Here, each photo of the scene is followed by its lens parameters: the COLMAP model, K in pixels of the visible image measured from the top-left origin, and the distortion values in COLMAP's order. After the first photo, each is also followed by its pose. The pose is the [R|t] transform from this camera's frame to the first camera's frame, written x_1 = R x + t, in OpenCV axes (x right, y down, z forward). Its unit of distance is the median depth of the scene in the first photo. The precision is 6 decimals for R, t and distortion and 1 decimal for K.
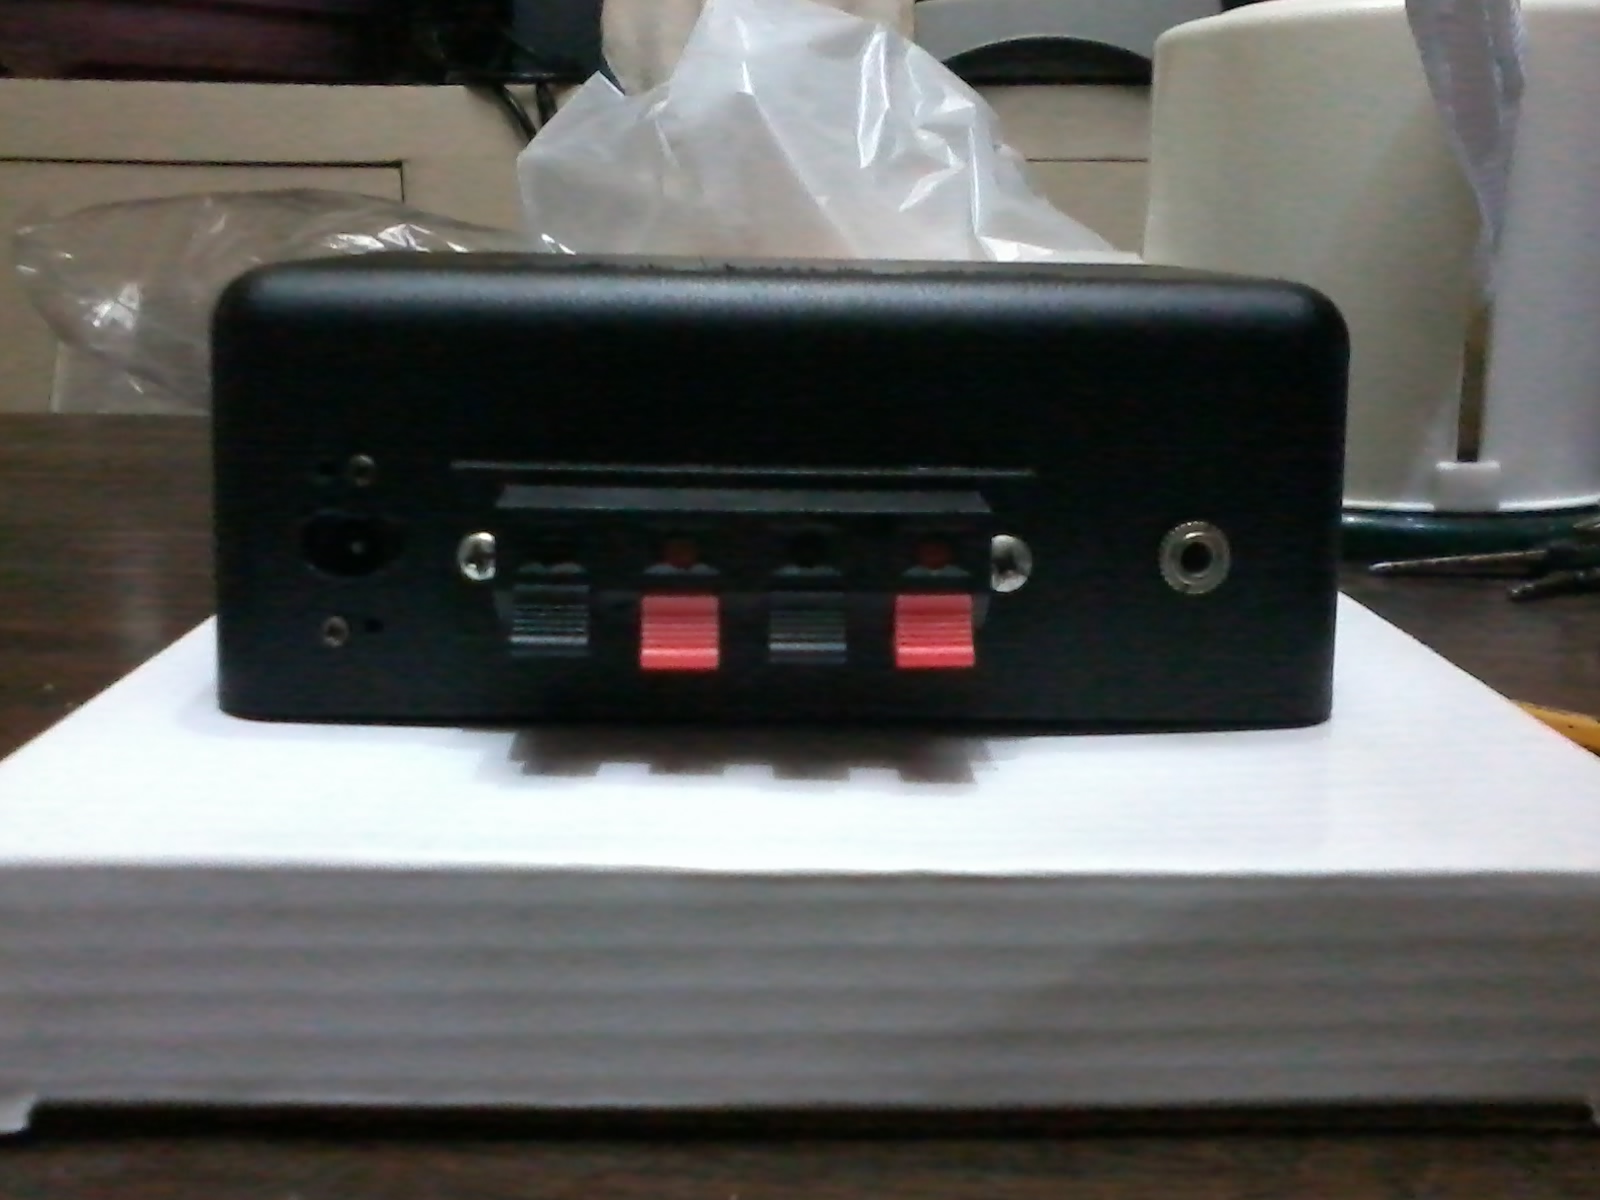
lens RADIAL K [[1276.6, 0, 800.0], [0, 1276.6, 600.0], [0, 0, 1]] dist [-0.055992, 0.067229]
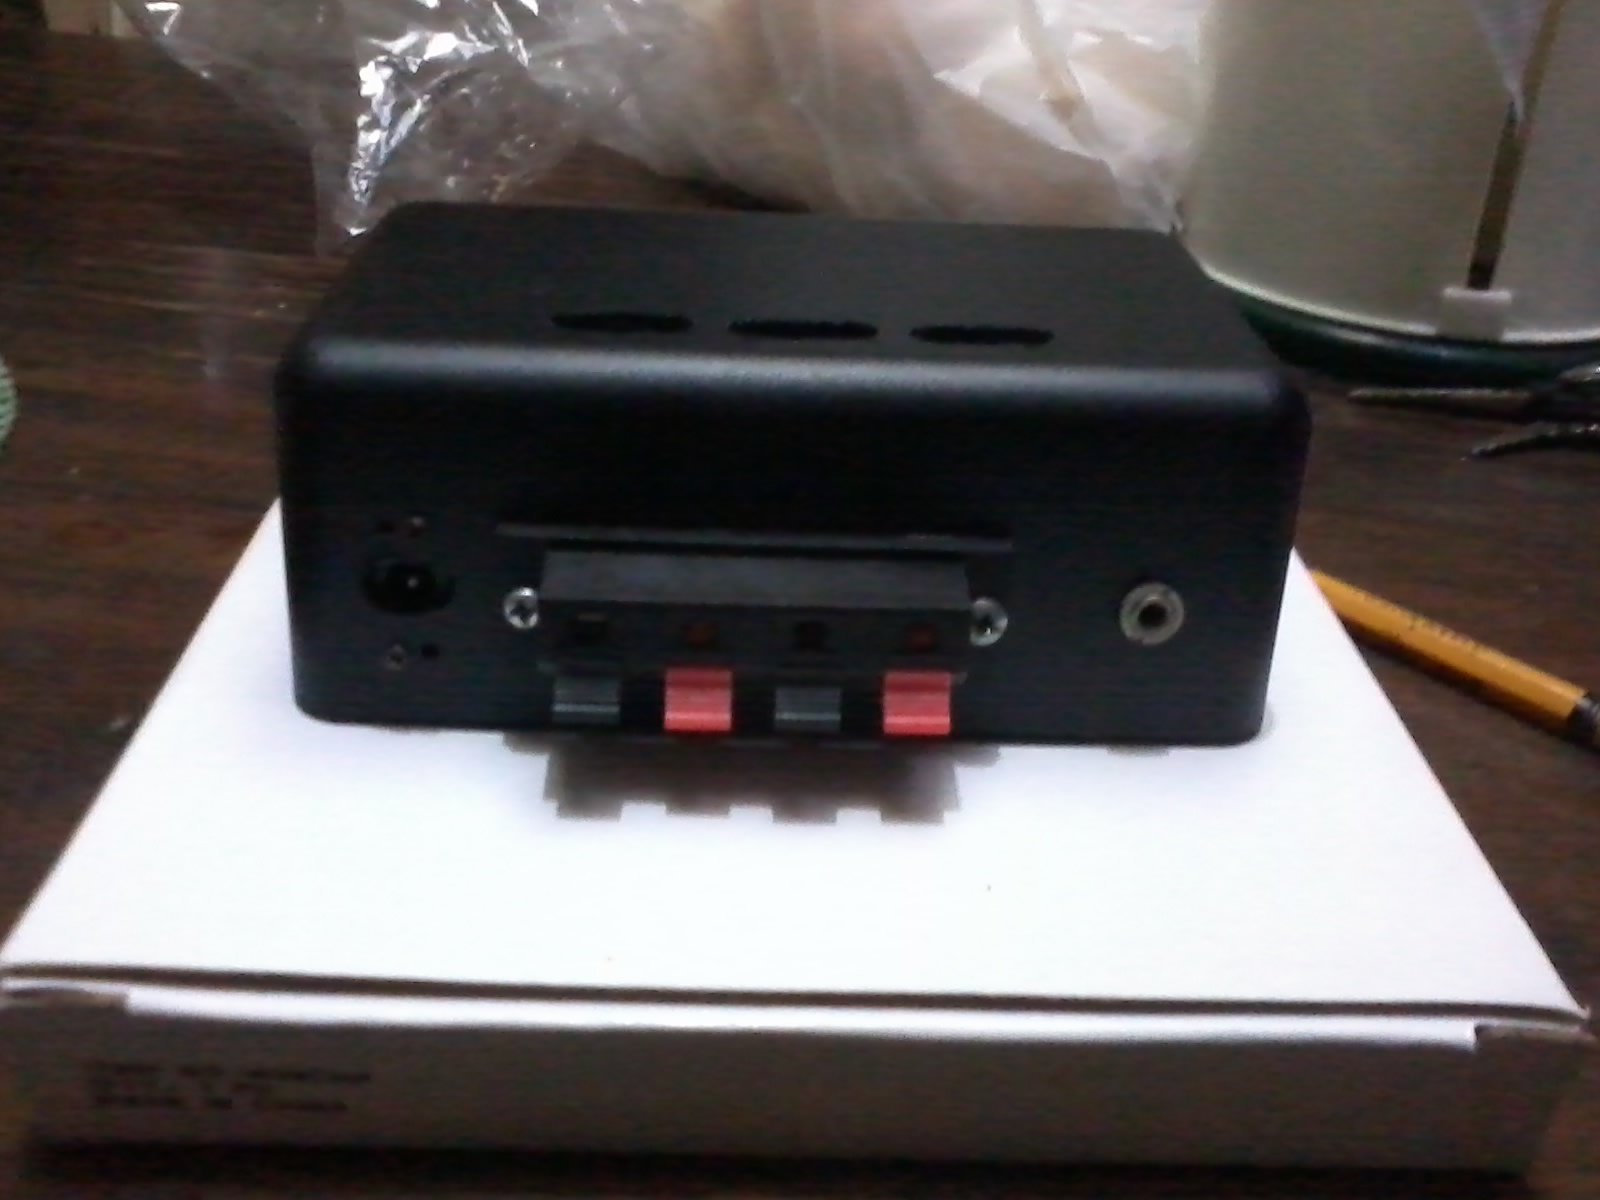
lens RADIAL K [[1276.6, 0, 800.0], [0, 1276.6, 600.0], [0, 0, 1]] dist [-0.055992, 0.067229]
pose [[0.999396, 0.034526, 0.003848, -0.008201], [-0.034434, 0.969821, 0.241374, -0.325478], [0.004601, -0.241361, 0.970425, -0.103791]]
